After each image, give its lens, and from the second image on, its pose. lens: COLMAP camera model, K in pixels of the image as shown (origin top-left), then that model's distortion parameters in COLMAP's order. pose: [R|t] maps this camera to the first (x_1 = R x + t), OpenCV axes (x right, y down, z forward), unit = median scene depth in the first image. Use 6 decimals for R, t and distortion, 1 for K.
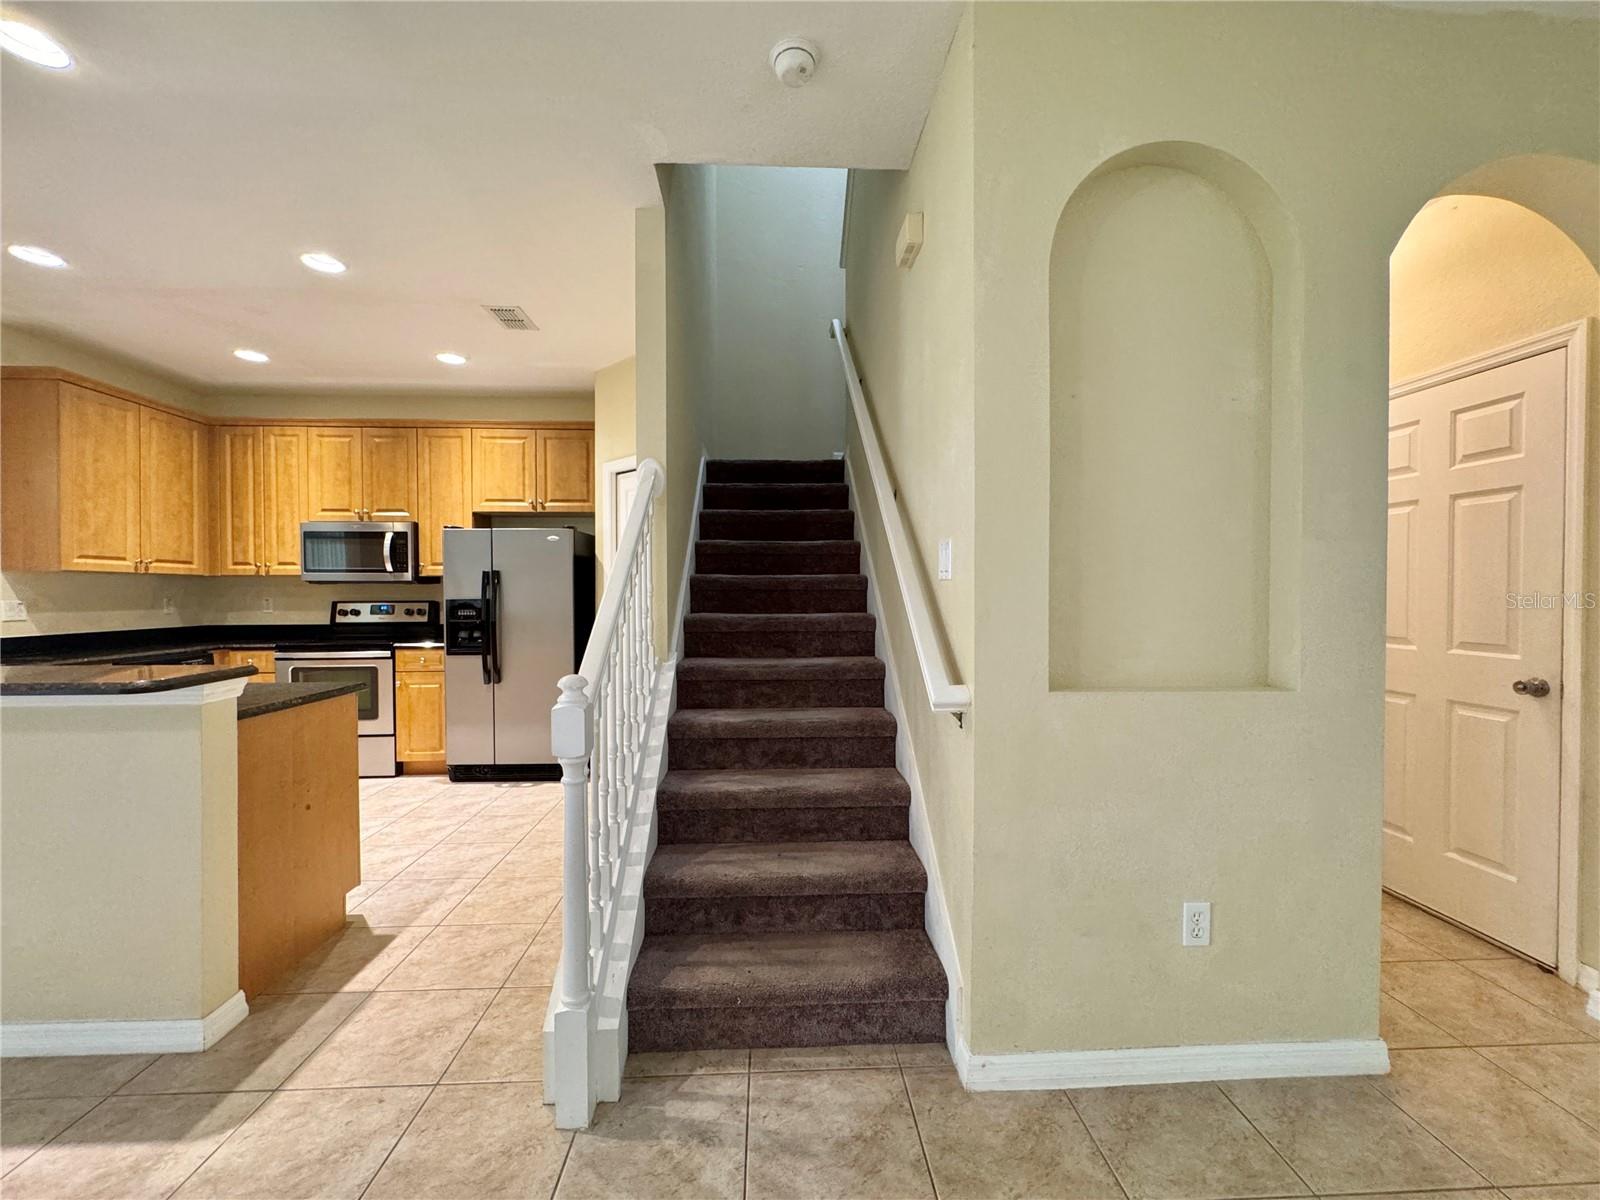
lens RADIAL K [[642.8, 0, 797.5], [0, 642.8, 599.2], [0, 0, 1]] dist [0.000681, -0.000695]
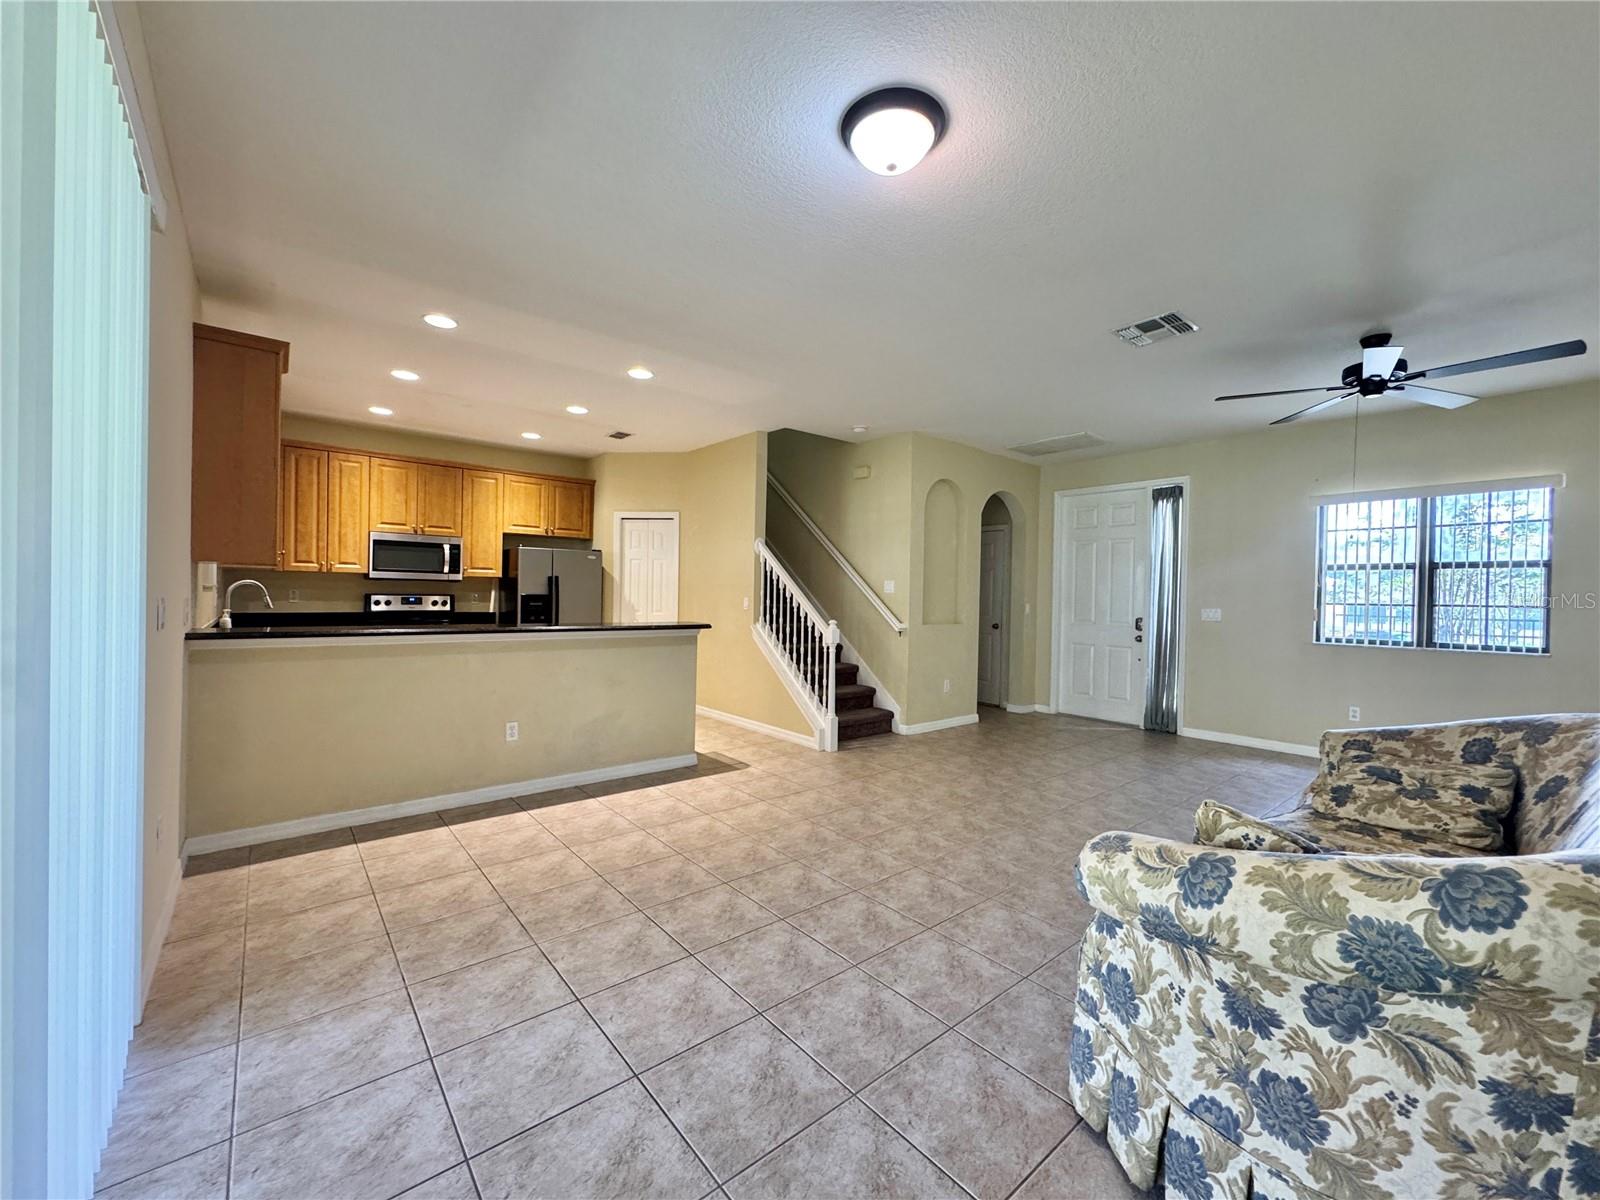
lens RADIAL K [[642.8, 0, 800.7], [0, 642.8, 597.6], [0, 0, 1]] dist [0.000681, -0.000695]
pose [[0.796291, 0.012574, 0.604783, -0.924251], [-0.013077, 0.999908, -0.003571, 0.004895], [-0.604772, -0.005065, 0.796383, -0.581627]]
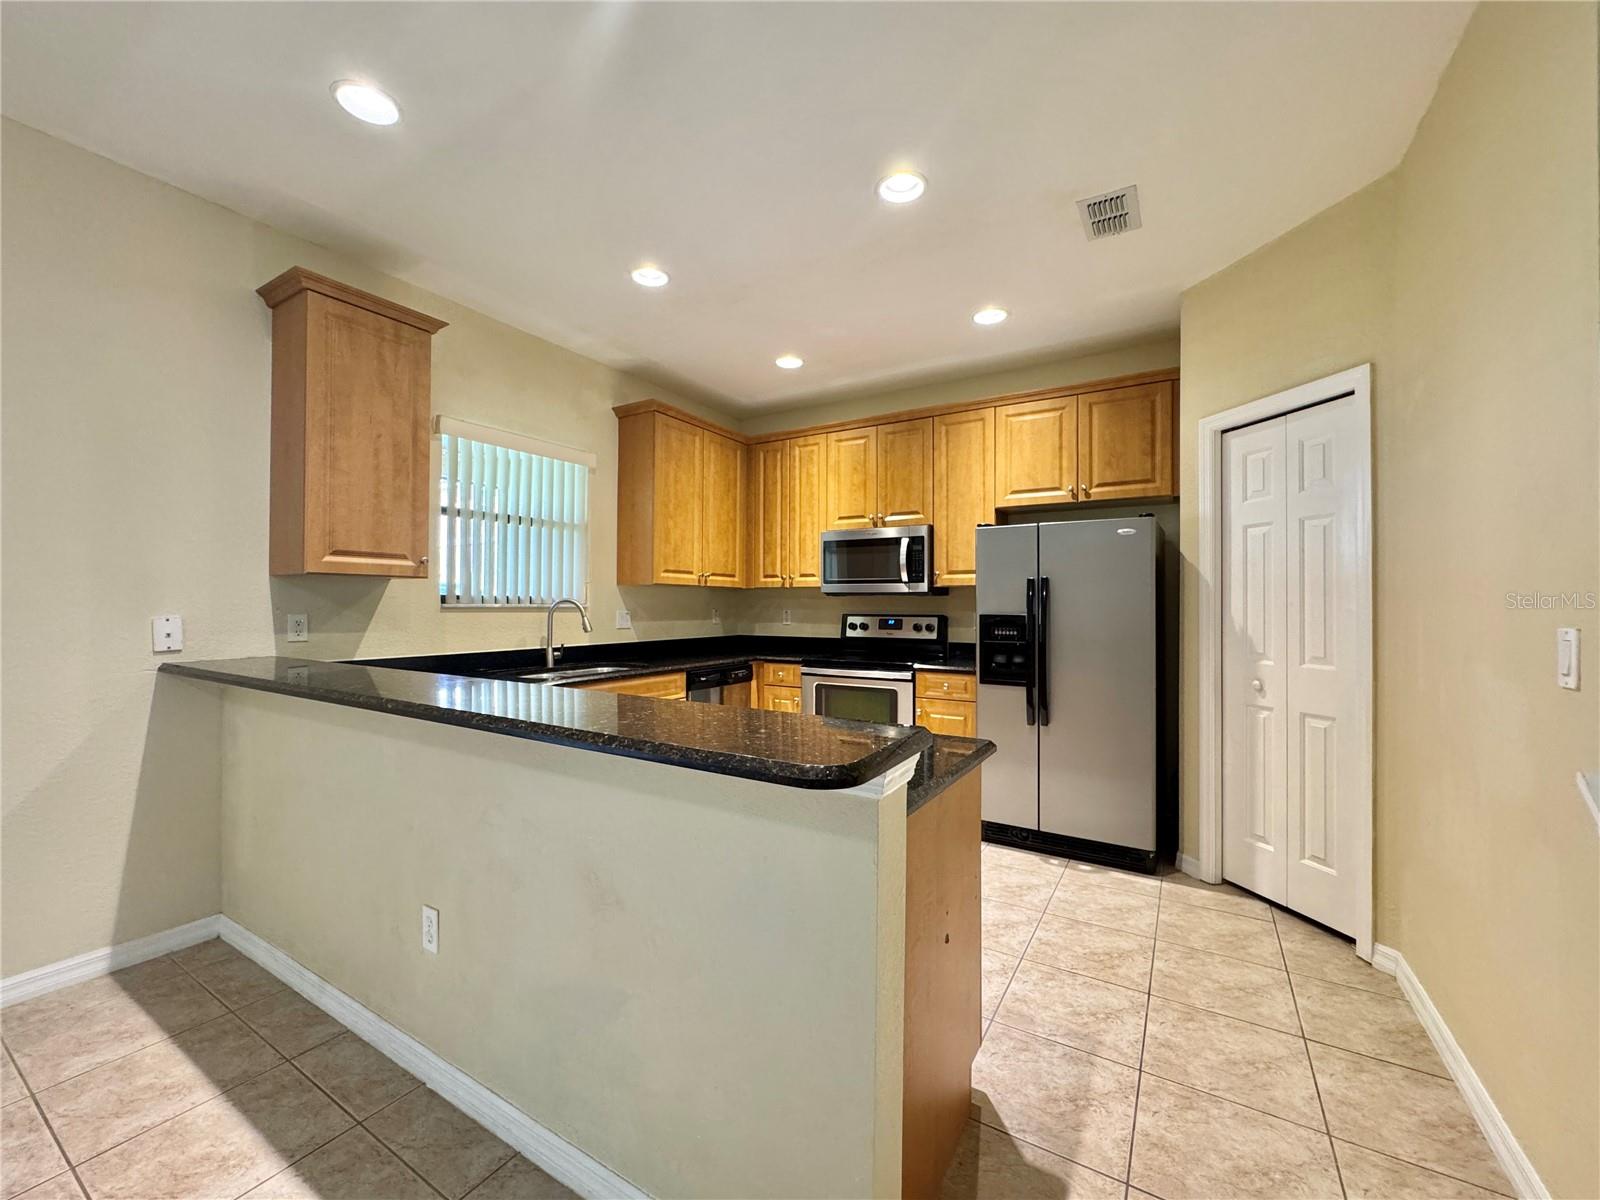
lens RADIAL K [[642.8, 0, 799.8], [0, 642.8, 599.8], [0, 0, 1]] dist [0.000681, -0.000695]
pose [[0.827701, 0.001338, -0.561167, -0.276517], [-0.012484, 0.999794, -0.016029, -0.002258], [0.561030, 0.020273, 0.827547, 0.199634]]
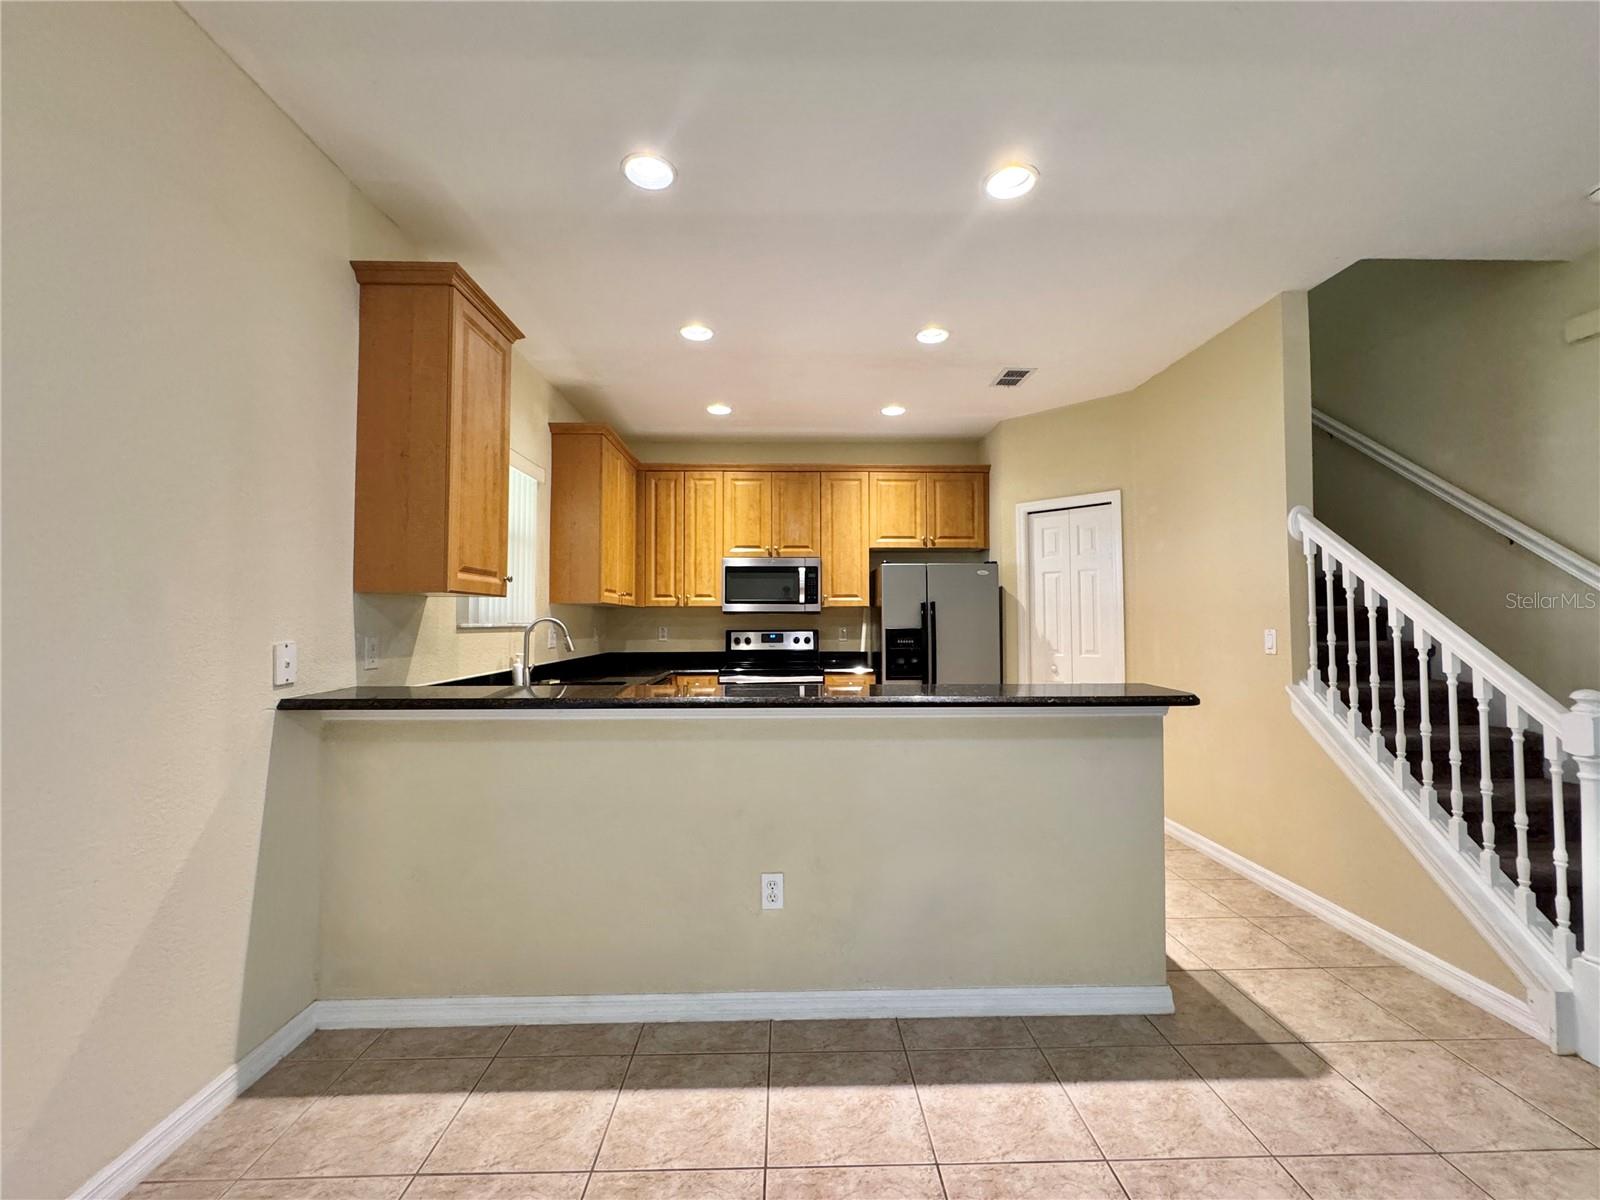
lens RADIAL K [[642.8, 0, 802.2], [0, 642.8, 598.2], [0, 0, 1]] dist [0.000681, -0.000695]
pose [[0.999843, -0.000879, -0.017681, -0.661460], [0.000033, 0.998858, -0.047774, 0.001003], [0.017702, 0.047766, 0.998702, -0.091825]]
